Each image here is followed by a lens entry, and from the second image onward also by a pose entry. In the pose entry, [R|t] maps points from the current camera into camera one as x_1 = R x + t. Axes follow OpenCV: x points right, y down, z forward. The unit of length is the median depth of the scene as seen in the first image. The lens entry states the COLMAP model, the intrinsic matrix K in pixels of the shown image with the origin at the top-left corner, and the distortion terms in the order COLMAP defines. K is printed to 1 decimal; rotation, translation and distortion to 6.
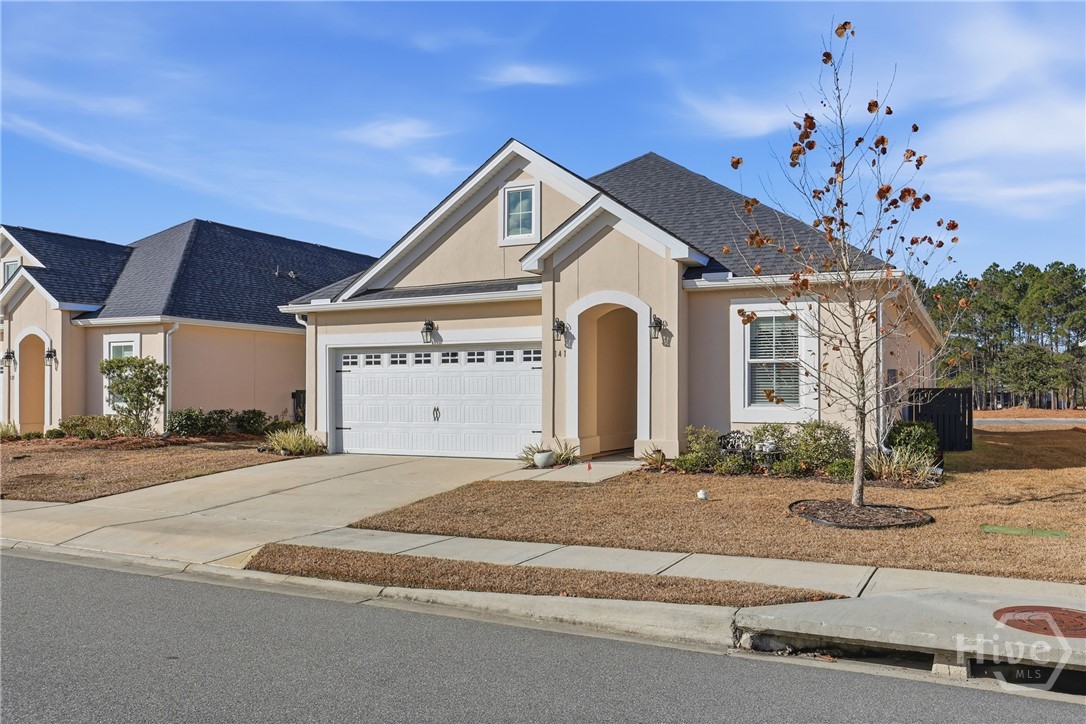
lens RADIAL K [[866.5, 0, 543.0], [0, 866.5, 362.0], [0, 0, 1]] dist [0.001734, -0.000962]
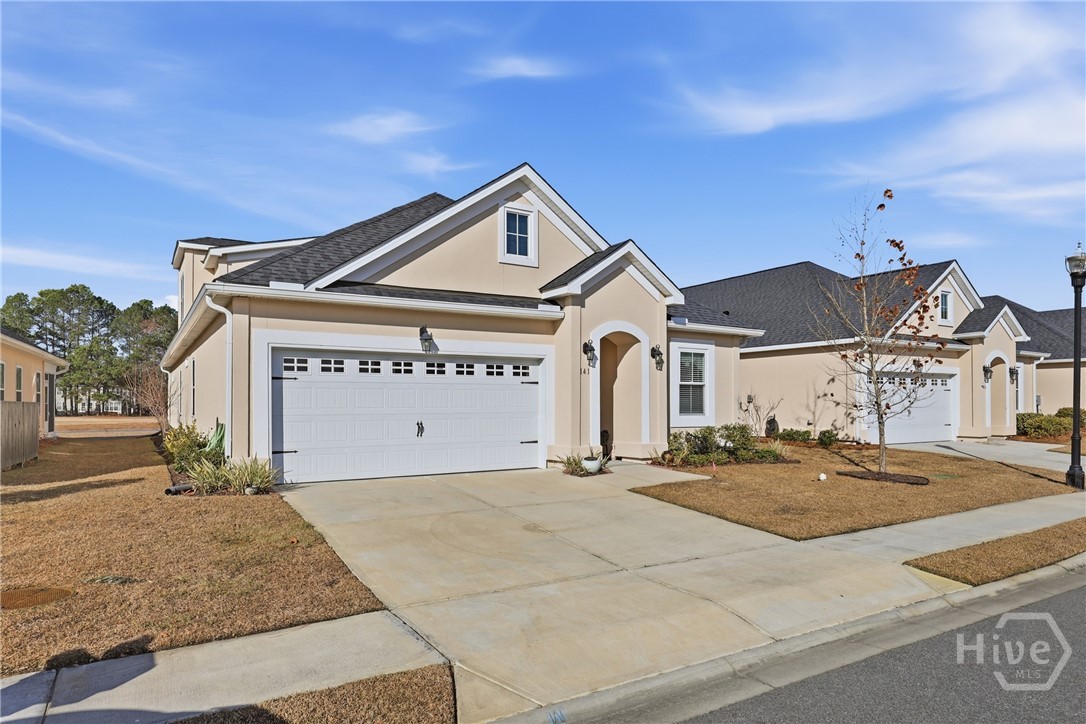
lens RADIAL K [[653.2, 0, 542.7], [0, 653.2, 382.3], [0, 0, 1]] dist [0.002640, 0.000290]
pose [[0.527759, 0.026349, 0.848985, -0.680181], [-0.033668, 0.999382, -0.010087, 0.013914], [-0.848726, -0.023260, 0.528320, 0.555046]]
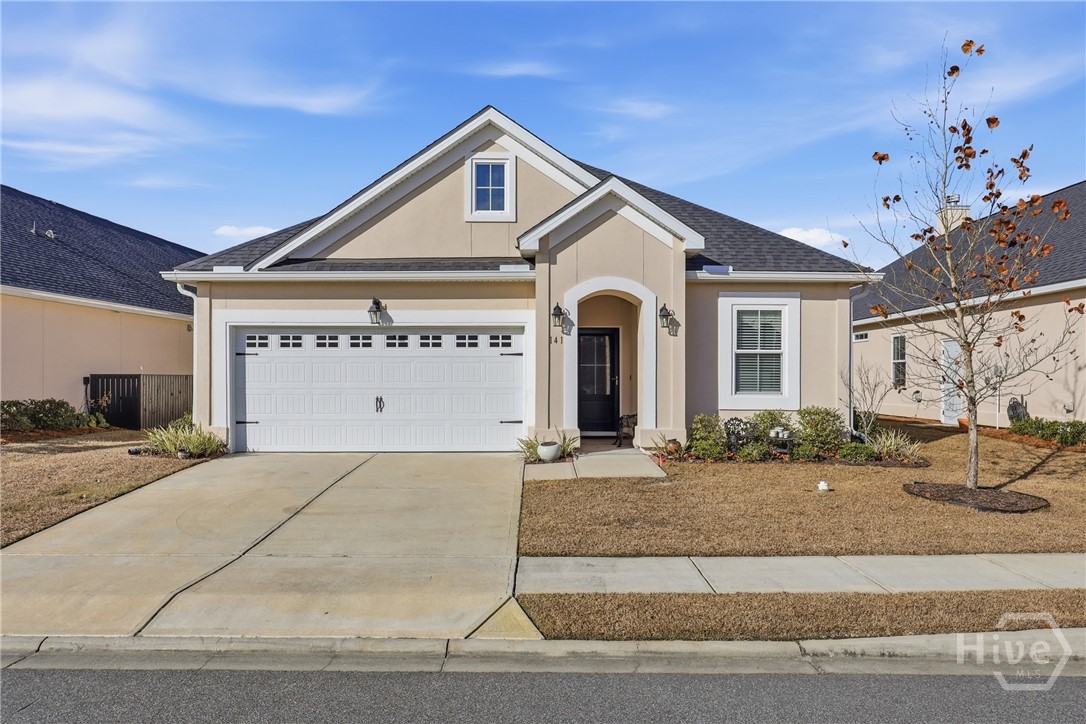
lens RADIAL K [[762.5, 0, 543.1], [0, 762.5, 359.0], [0, 0, 1]] dist [-0.001456, 0.000941]
pose [[0.895282, 0.010538, 0.445374, -0.339705], [-0.018716, 0.999727, 0.013968, -0.000416], [-0.445106, -0.020841, 0.895235, 0.239895]]
